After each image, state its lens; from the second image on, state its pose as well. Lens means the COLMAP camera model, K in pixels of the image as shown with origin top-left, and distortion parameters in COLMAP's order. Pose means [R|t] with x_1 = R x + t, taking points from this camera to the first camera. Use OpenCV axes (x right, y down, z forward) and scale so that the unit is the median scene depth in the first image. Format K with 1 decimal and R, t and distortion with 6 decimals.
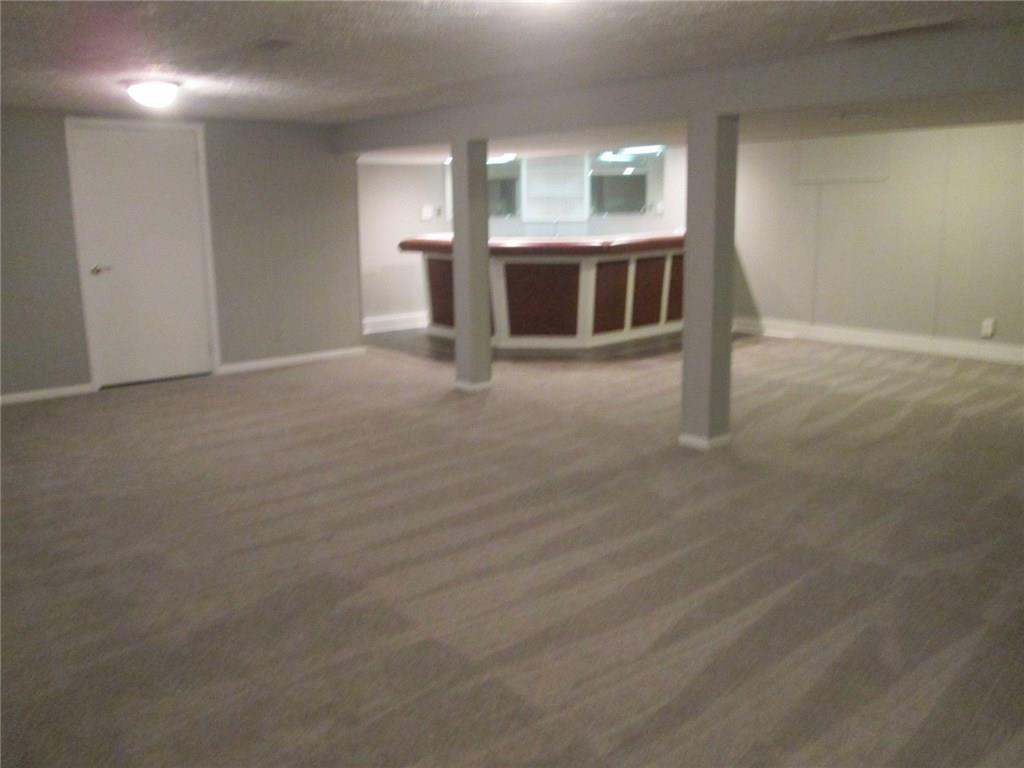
lens RADIAL K [[867.8, 0, 512.0], [0, 867.8, 384.0], [0, 0, 1]] dist [0.001028, -0.002515]
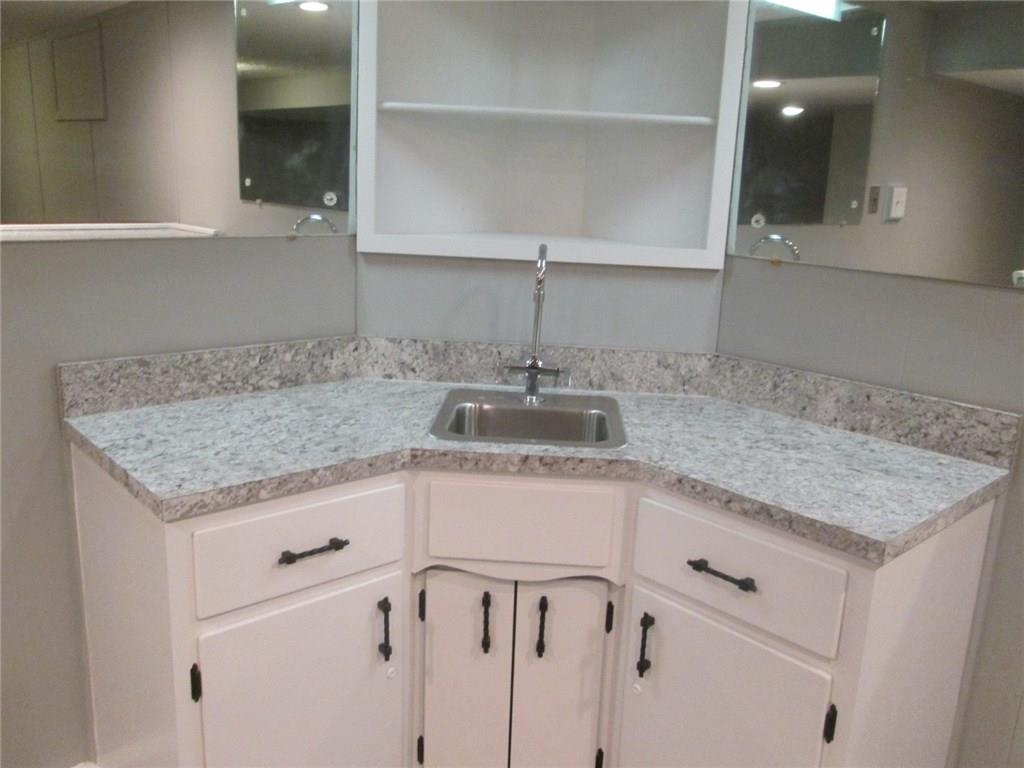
lens RADIAL K [[867.8, 0, 512.0], [0, 867.8, 384.0], [0, 0, 1]] dist [0.001028, -0.002515]
pose [[0.998582, 0.043613, 0.030512, 0.039481], [-0.044537, 0.998548, 0.030296, -0.167225], [-0.029146, -0.031612, 0.999075, 0.816207]]
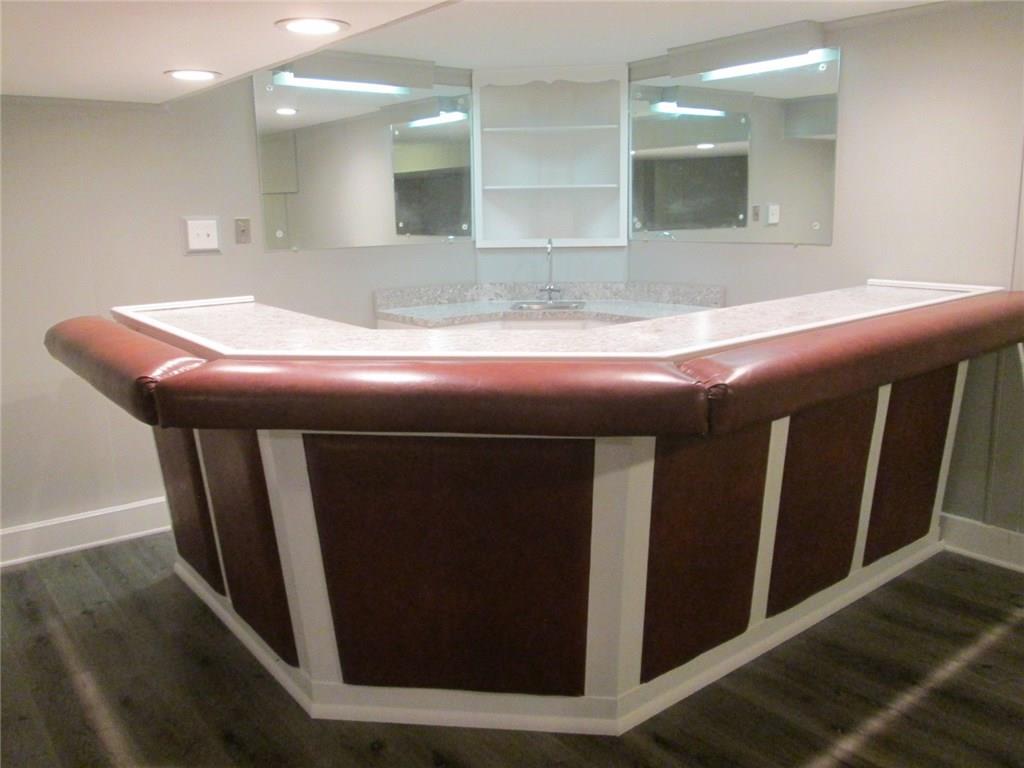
lens RADIAL K [[822.8, 0, 512.0], [0, 822.8, 384.0], [0, 0, 1]] dist [-0.005751, 0.001929]
pose [[0.998643, 0.000413, -0.052085, 0.051348], [-0.000283, 0.999997, 0.002495, -0.119785], [0.052086, -0.002477, 0.998640, 0.583343]]
